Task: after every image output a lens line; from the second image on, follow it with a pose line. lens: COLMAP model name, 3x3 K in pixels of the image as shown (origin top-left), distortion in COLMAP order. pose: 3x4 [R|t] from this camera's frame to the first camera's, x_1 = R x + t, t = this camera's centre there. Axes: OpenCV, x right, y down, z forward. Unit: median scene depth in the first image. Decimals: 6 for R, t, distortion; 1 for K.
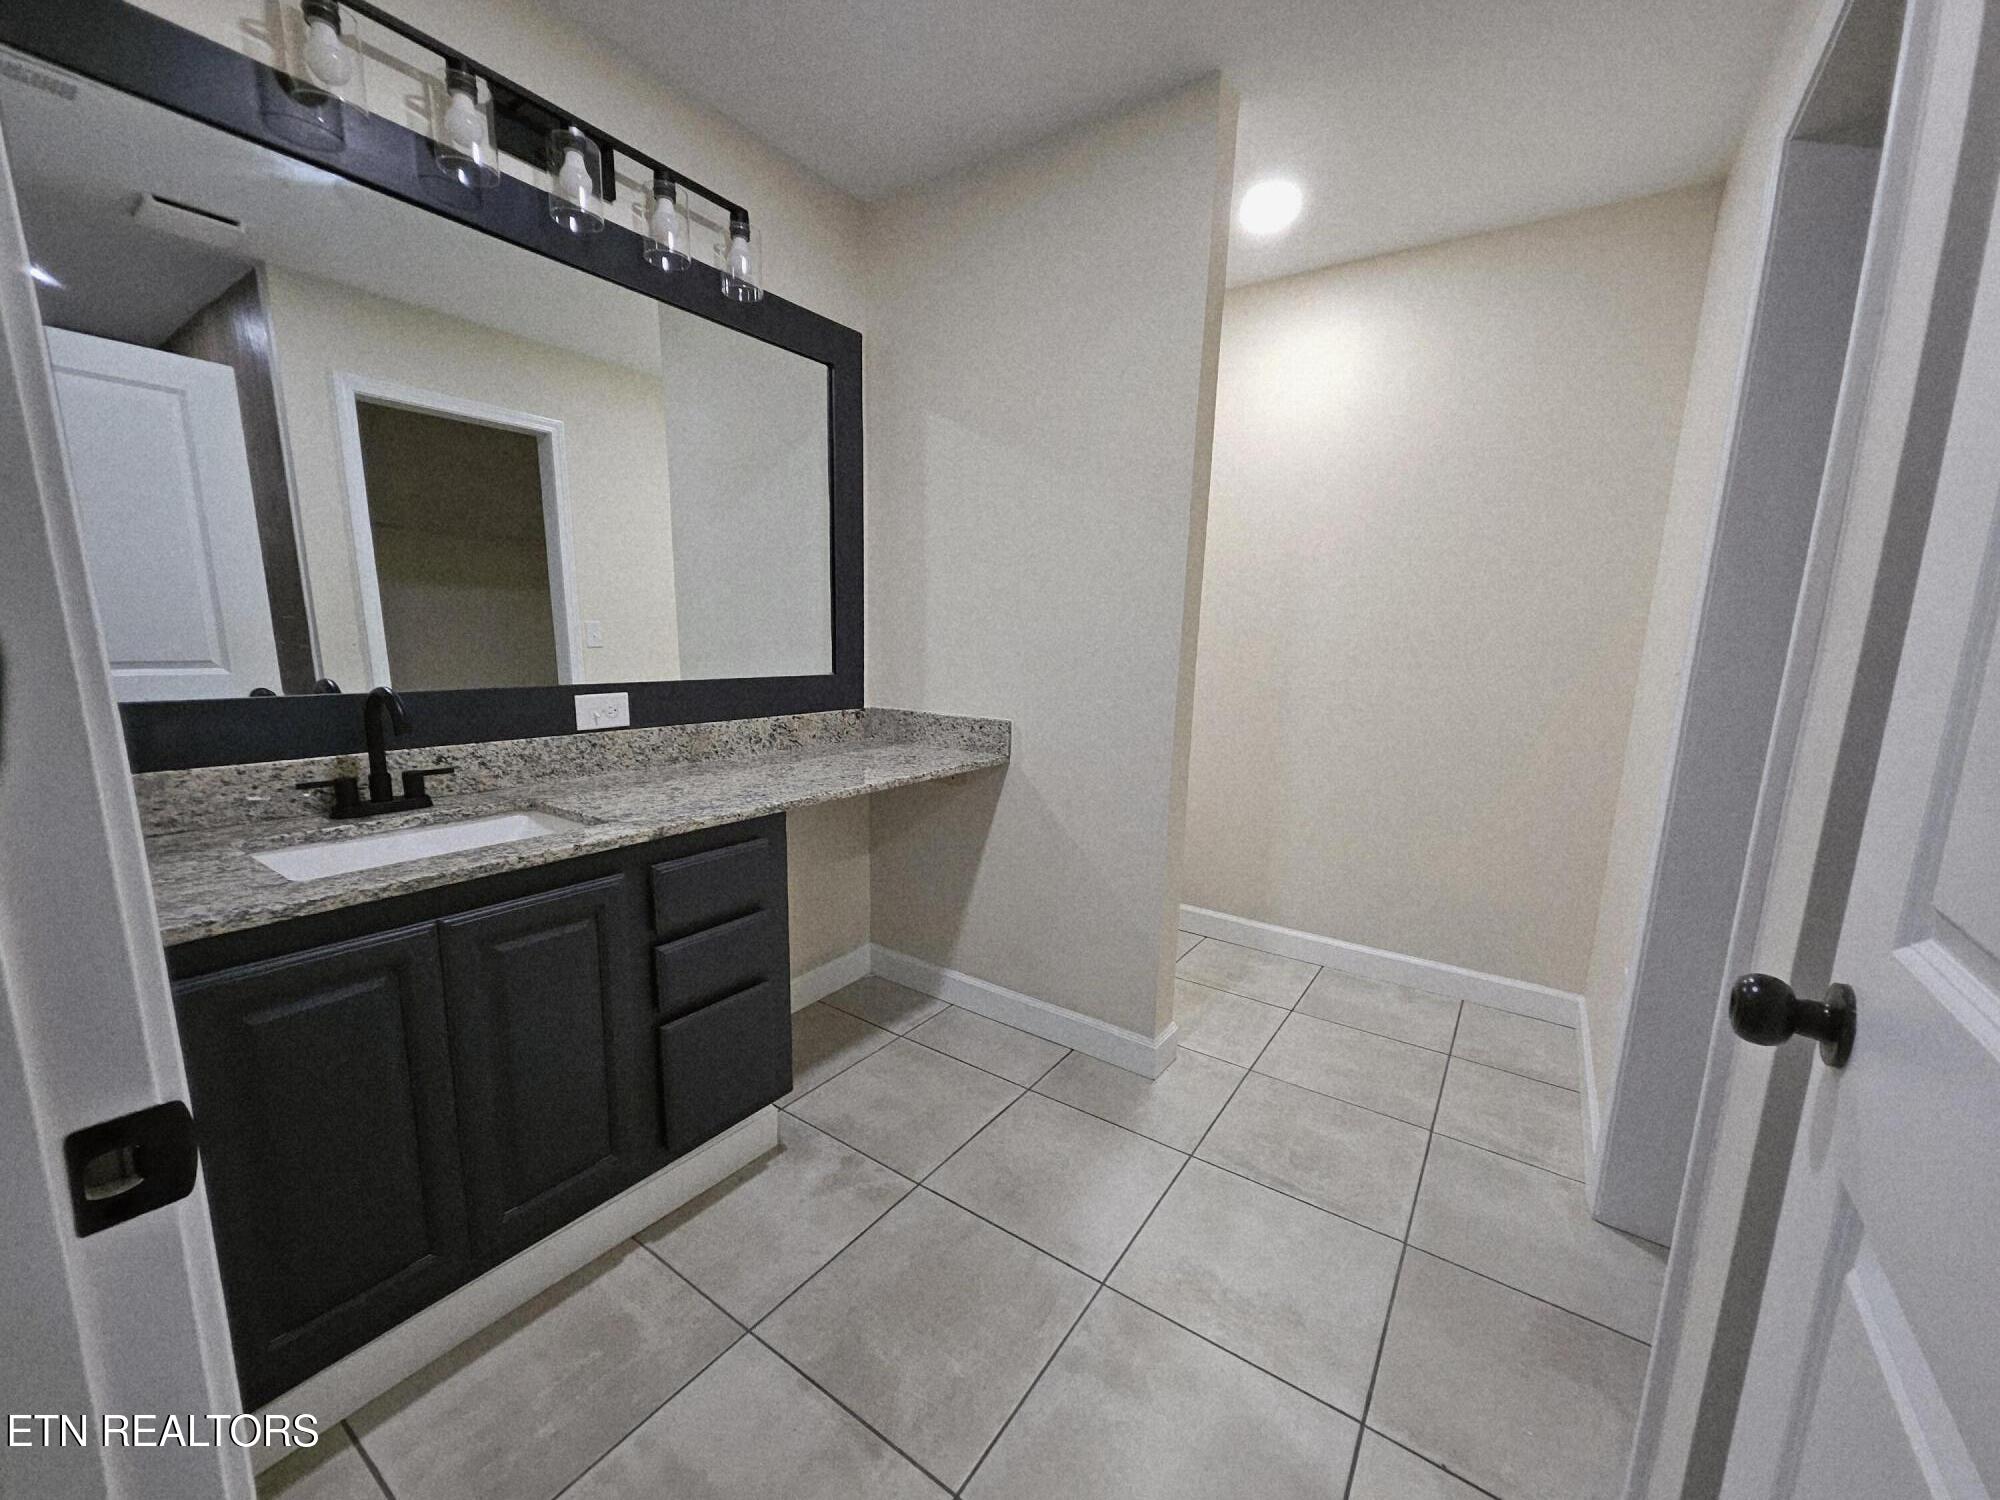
lens RADIAL K [[784.9, 0, 1006.0], [0, 784.9, 757.9], [0, 0, 1]] dist [0.007281, -0.000565]
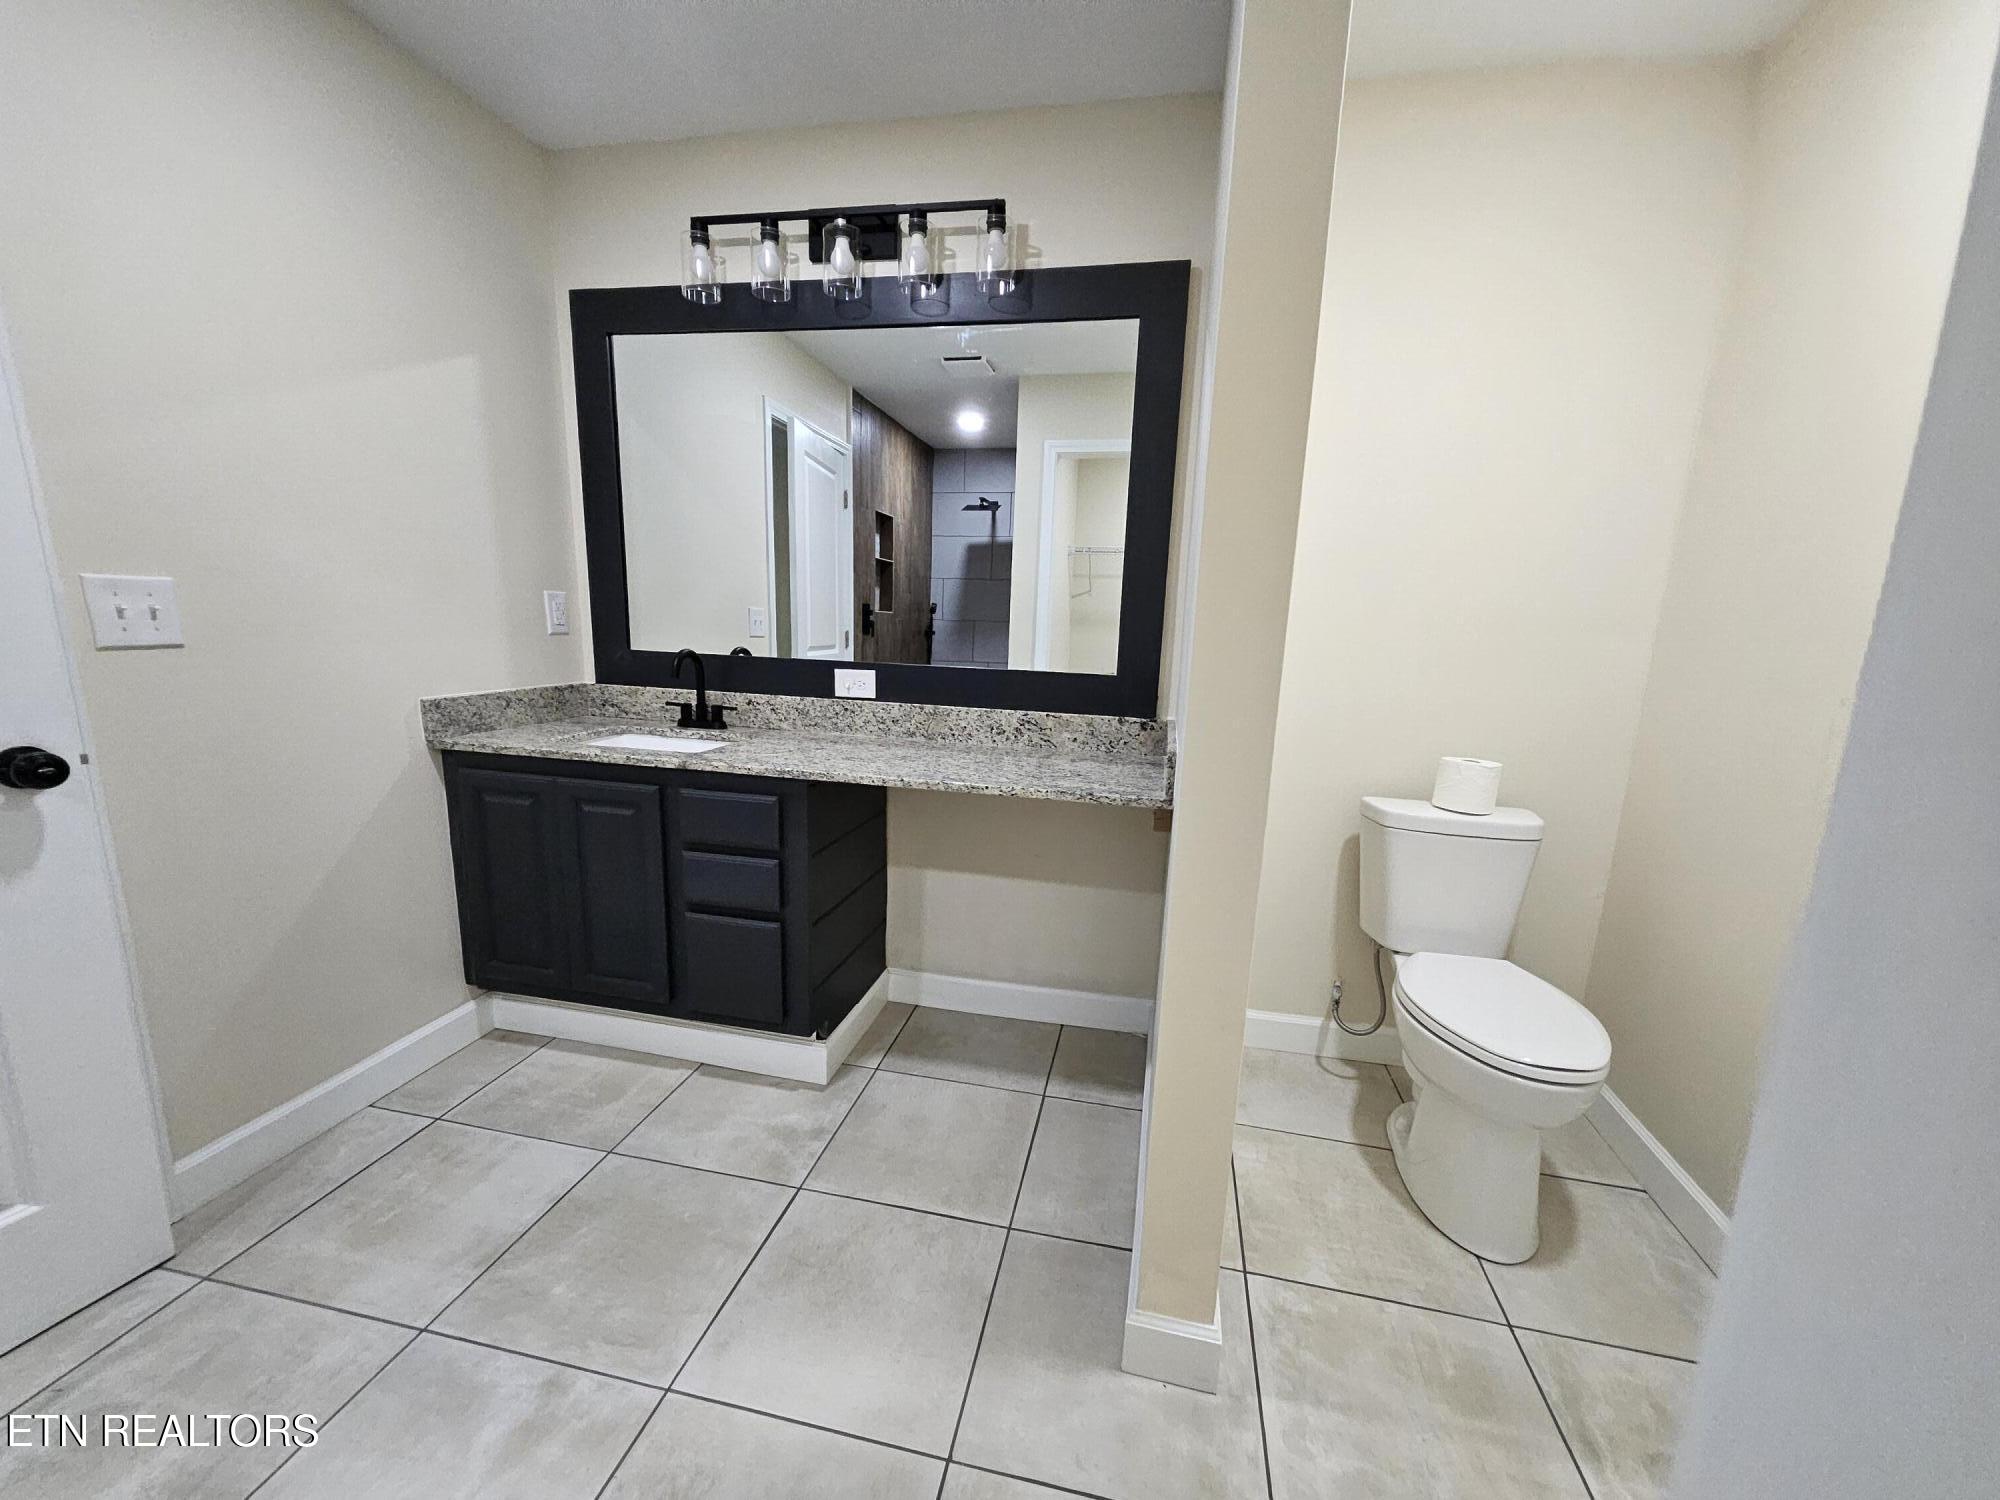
lens RADIAL K [[784.9, 0, 1003.5], [0, 784.9, 761.8], [0, 0, 1]] dist [0.007281, -0.000565]
pose [[0.384607, 0.156787, -0.909667, 0.687283], [-0.174279, 0.980080, 0.095238, -0.091934], [0.906479, 0.121907, 0.404271, 0.683409]]
